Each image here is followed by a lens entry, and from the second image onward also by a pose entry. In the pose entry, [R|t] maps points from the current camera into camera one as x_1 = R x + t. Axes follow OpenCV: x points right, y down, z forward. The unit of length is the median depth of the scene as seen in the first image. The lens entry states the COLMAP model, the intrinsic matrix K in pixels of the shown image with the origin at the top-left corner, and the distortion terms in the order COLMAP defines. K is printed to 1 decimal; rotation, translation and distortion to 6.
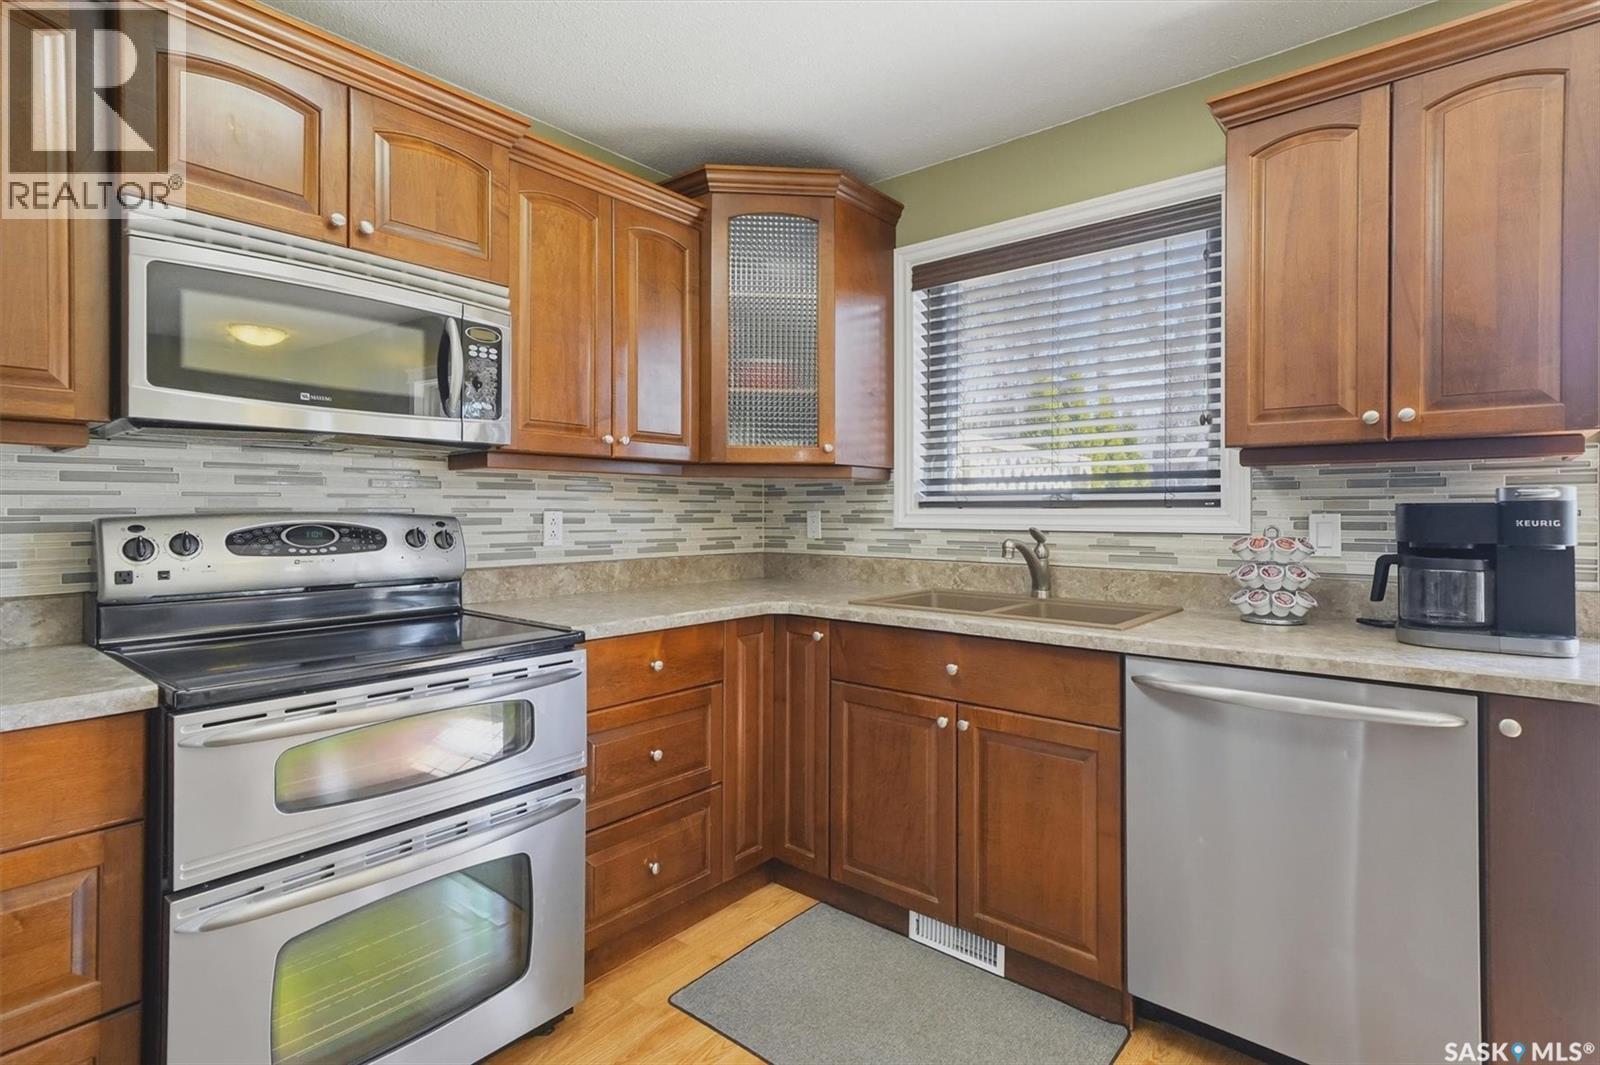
lens RADIAL K [[779.5, 0, 795.9], [0, 779.5, 508.9], [0, 0, 1]] dist [0.002652, 0.000205]
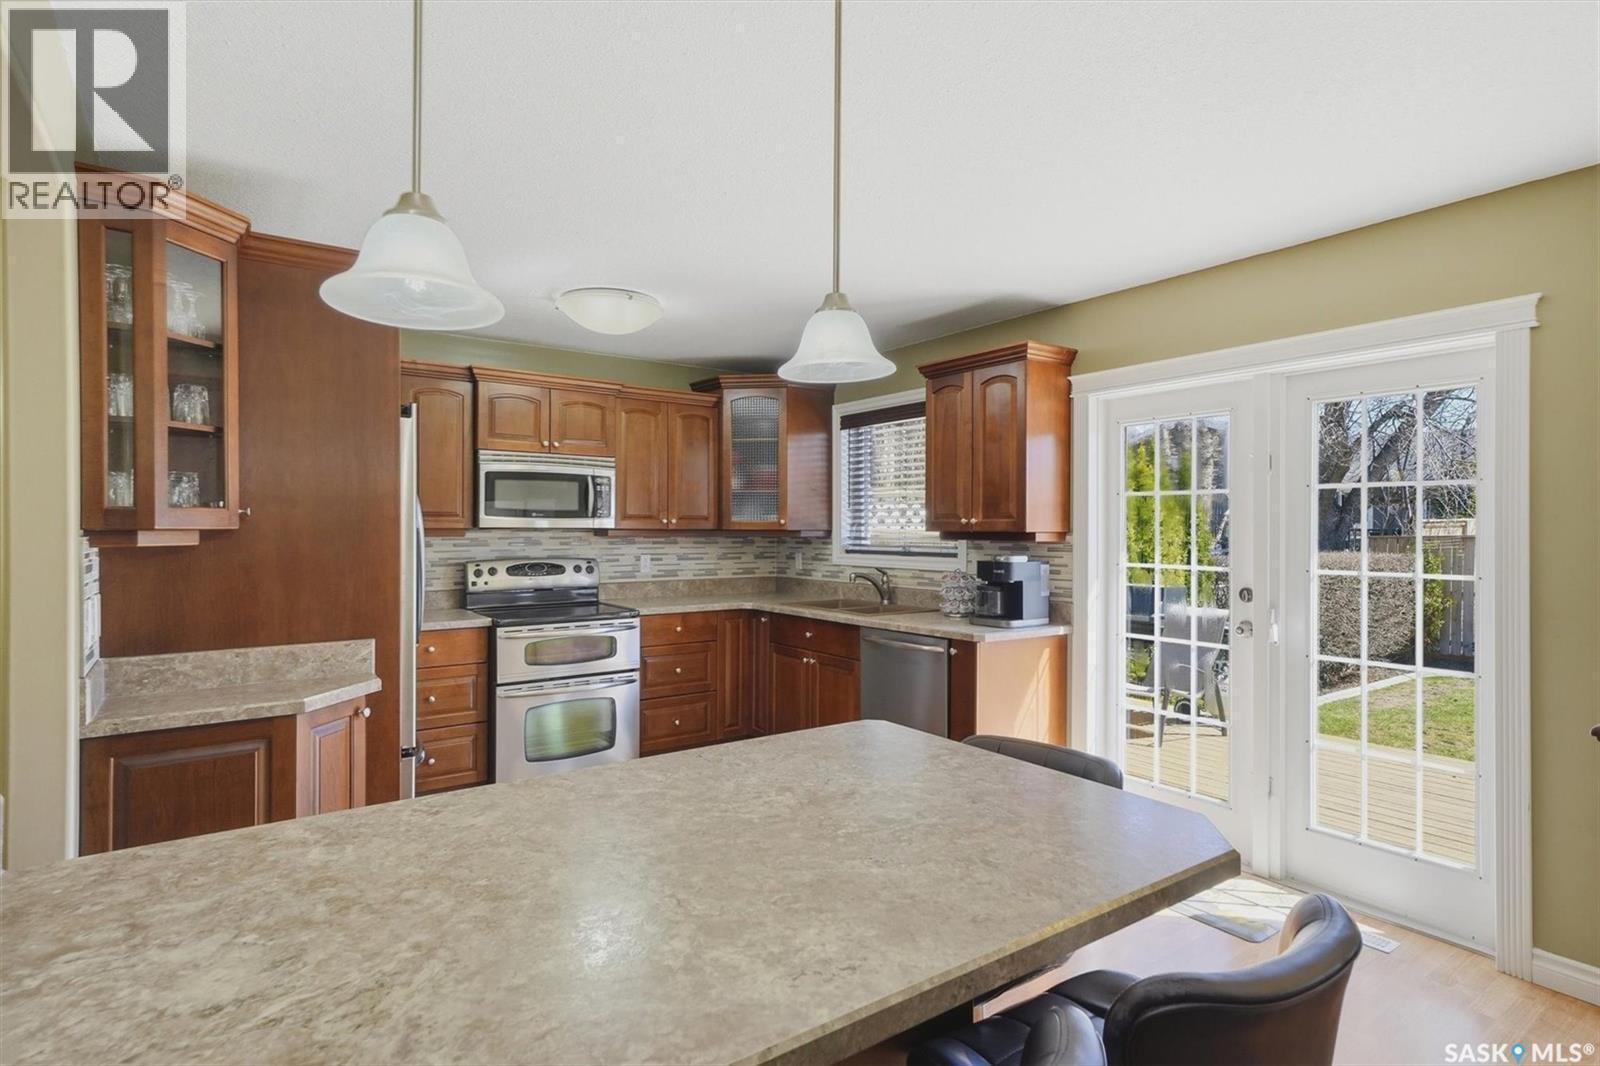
lens RADIAL K [[817.7, 0, 800.0], [0, 817.7, 533.0], [0, 0, 1]] dist [0.000275, 0.000025]
pose [[0.969699, 0.002923, -0.244285, 0.579918], [-0.001023, 0.999968, 0.007907, -0.069664], [0.244301, -0.007418, 0.969671, -0.922707]]
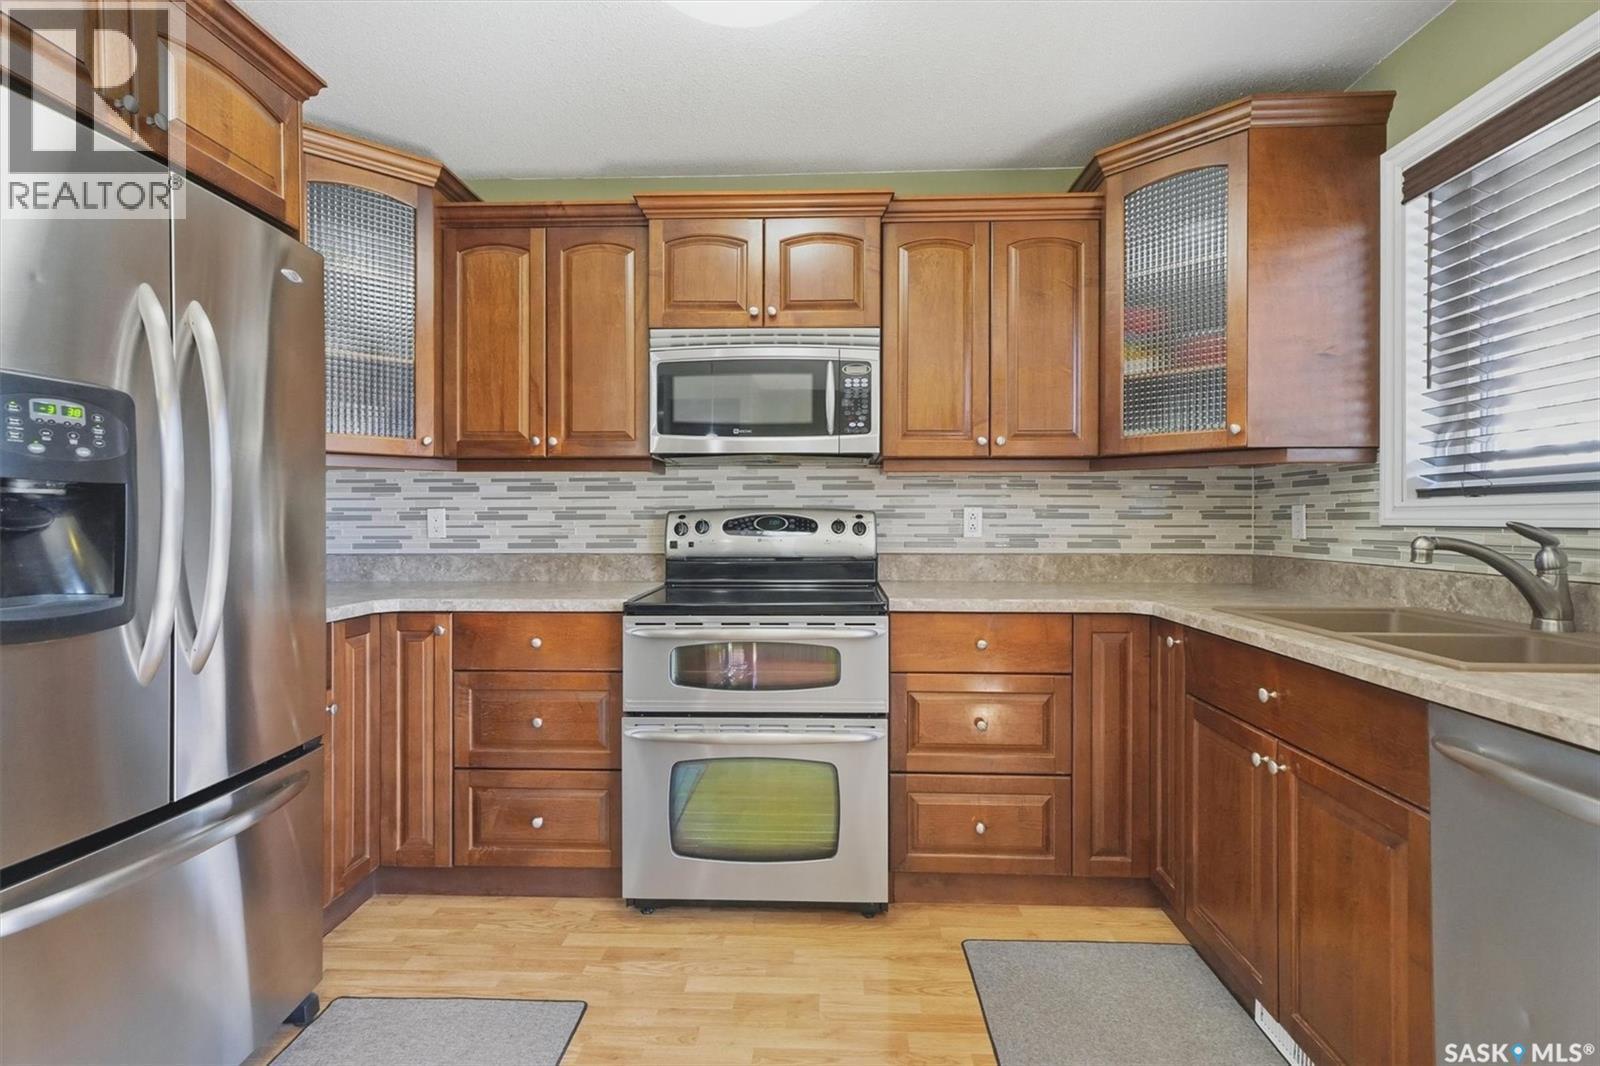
lens RADIAL K [[767.3, 0, 802.4], [0, 767.3, 521.8], [0, 0, 1]] dist [0.002444, 0.000522]
pose [[0.606839, 0.001942, -0.794822, 0.434436], [0.002118, 0.999990, 0.004060, 0.019441], [0.794822, -0.004148, 0.606829, 0.118805]]
